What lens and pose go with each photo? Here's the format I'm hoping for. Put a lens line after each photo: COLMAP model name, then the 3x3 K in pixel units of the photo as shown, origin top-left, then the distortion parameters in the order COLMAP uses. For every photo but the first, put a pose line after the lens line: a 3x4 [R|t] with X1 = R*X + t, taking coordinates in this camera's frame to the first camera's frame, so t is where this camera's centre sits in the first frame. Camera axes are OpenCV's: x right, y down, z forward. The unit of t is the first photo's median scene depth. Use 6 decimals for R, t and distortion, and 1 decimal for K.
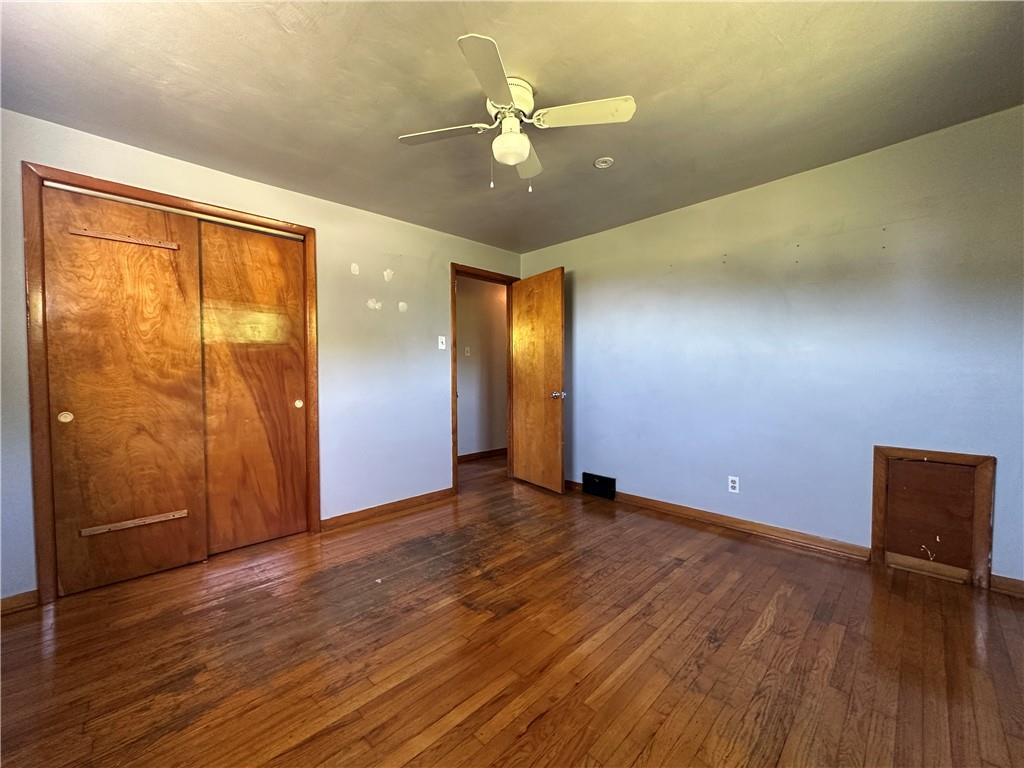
lens RADIAL K [[409.0, 0, 510.9], [0, 409.0, 386.4], [0, 0, 1]] dist [-0.008016, 0.001103]
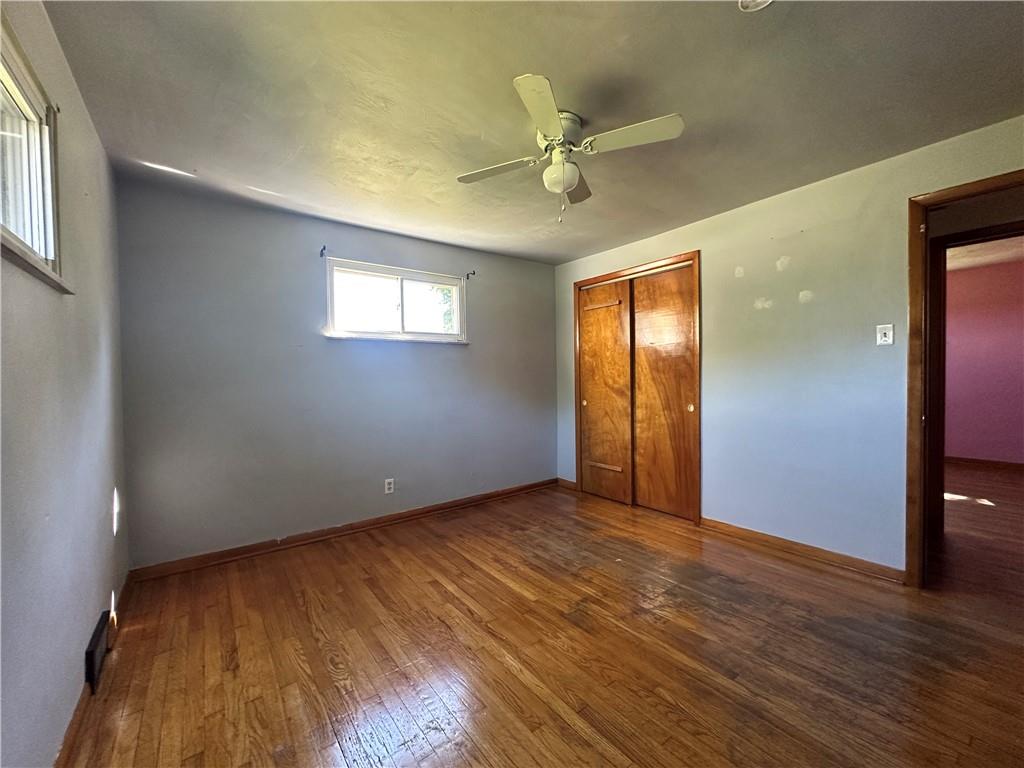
lens RADIAL K [[409.0, 0, 510.8], [0, 409.0, 384.5], [0, 0, 1]] dist [-0.008016, 0.001103]
pose [[-0.129671, 0.029931, -0.991105, 0.771999], [-0.014615, 0.999378, 0.032093, -0.059390], [0.991449, 0.018647, -0.129153, 0.731285]]
